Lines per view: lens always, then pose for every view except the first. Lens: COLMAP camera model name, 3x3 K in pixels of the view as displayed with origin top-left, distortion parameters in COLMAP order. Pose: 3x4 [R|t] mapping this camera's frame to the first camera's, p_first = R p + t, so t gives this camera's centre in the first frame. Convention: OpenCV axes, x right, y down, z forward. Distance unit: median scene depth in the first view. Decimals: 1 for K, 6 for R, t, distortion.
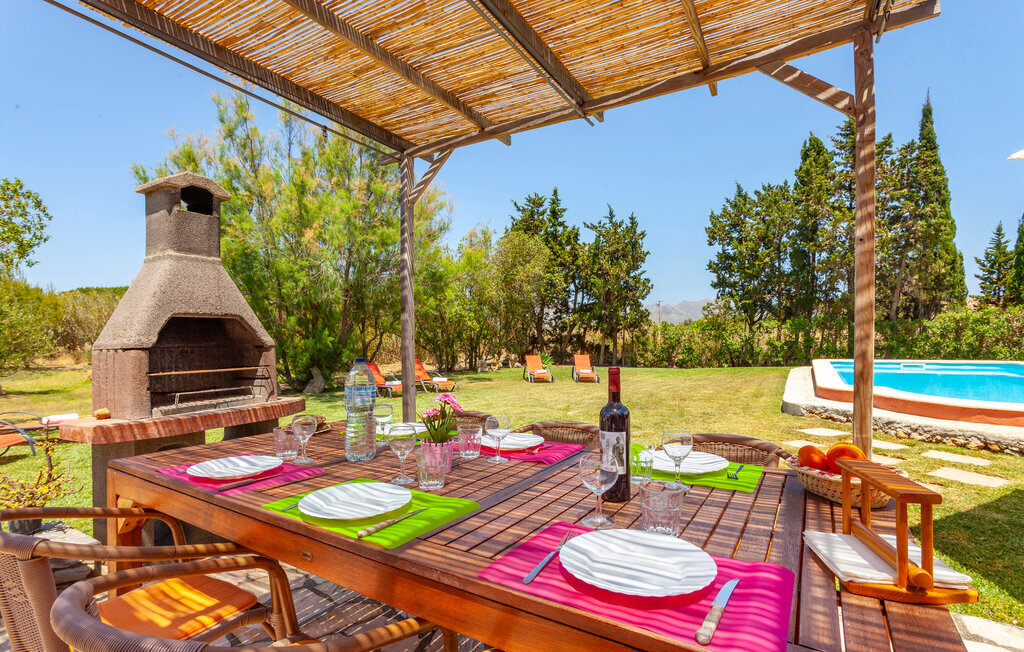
lens RADIAL K [[491.1, 0, 515.7], [0, 491.1, 334.5], [0, 0, 1]] dist [-0.013297, 0.005002]
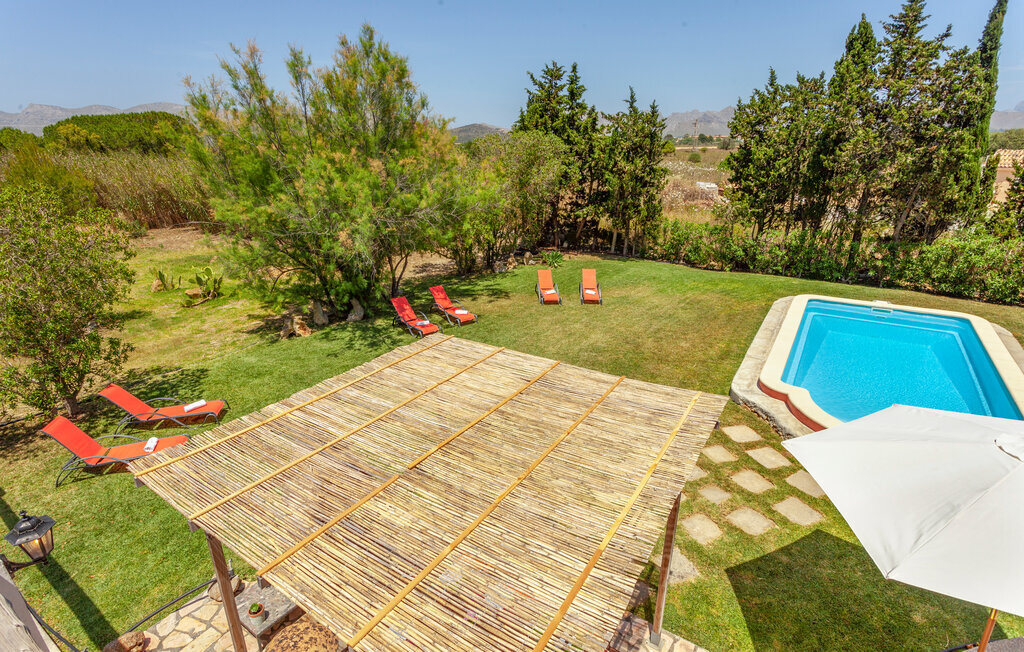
lens RADIAL K [[491.1, 0, 506.3], [0, 491.1, 342.2], [0, 0, 1]] dist [-0.013297, 0.005002]
pose [[0.997875, 0.008323, -0.064629, 0.021312], [0.015990, 0.930211, 0.366676, -0.188908], [0.063171, -0.366930, 0.928101, -0.073161]]
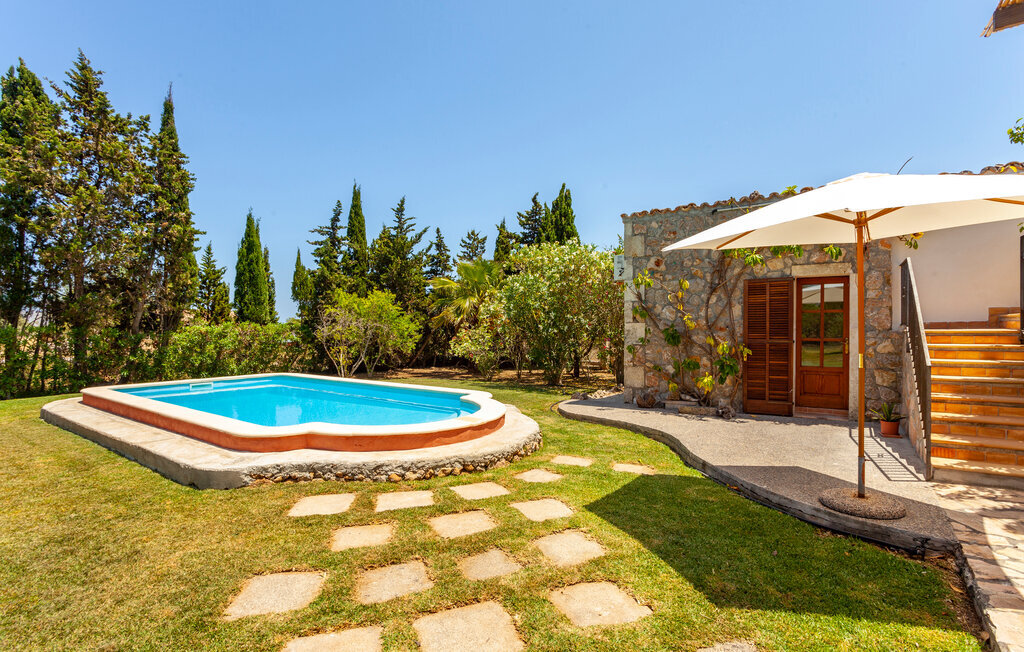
lens RADIAL K [[491.1, 0, 505.4], [0, 491.1, 336.3], [0, 0, 1]] dist [-0.013297, 0.005002]
pose [[0.096757, 0.002643, 0.995305, -0.016278], [0.007013, 0.999970, -0.003337, -0.012908], [-0.995283, 0.007303, 0.096736, 0.232016]]
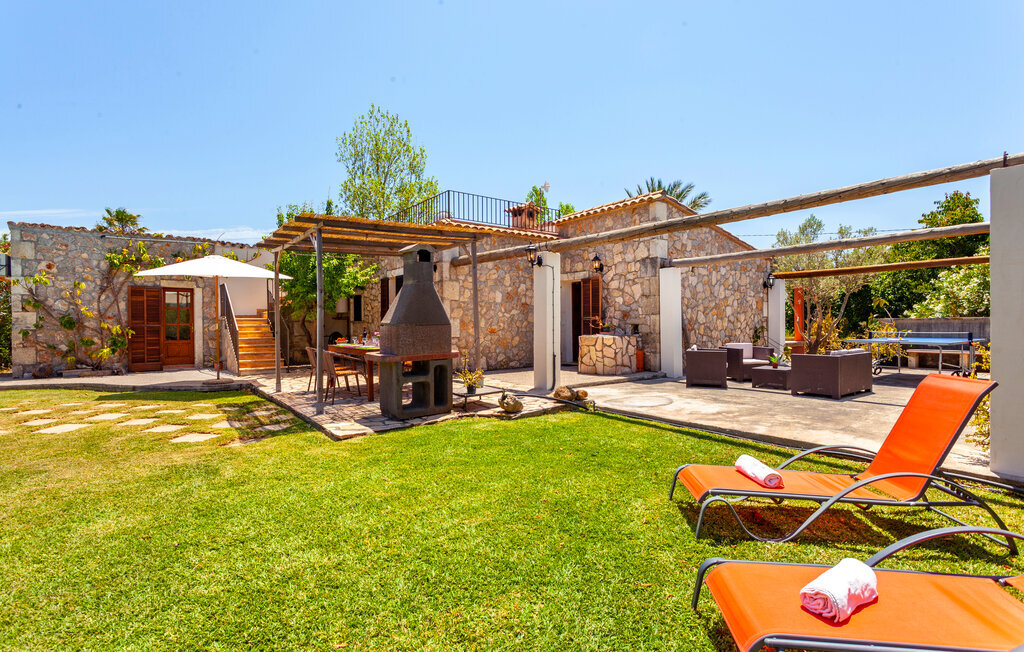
lens RADIAL K [[491.1, 0, 519.6], [0, 491.1, 330.2], [0, 0, 1]] dist [-0.013297, 0.005002]
pose [[-0.925022, 0.017883, 0.379492, -0.339412], [0.023008, 0.999695, 0.008973, 0.005803], [-0.379215, 0.017031, -0.925152, 0.501777]]
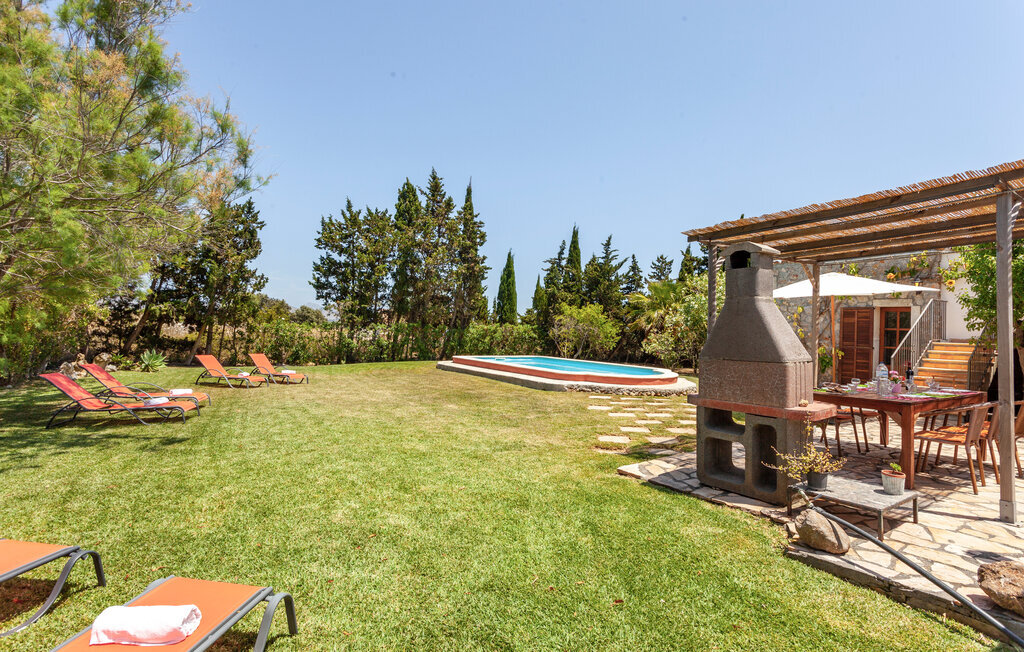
lens RADIAL K [[491.1, 0, 518.8], [0, 491.1, 324.6], [0, 0, 1]] dist [-0.013297, 0.005002]
pose [[0.423855, 0.043244, 0.904697, -0.403205], [-0.035255, 0.998890, -0.031229, -0.001208], [-0.905044, -0.018659, 0.424909, 0.173880]]
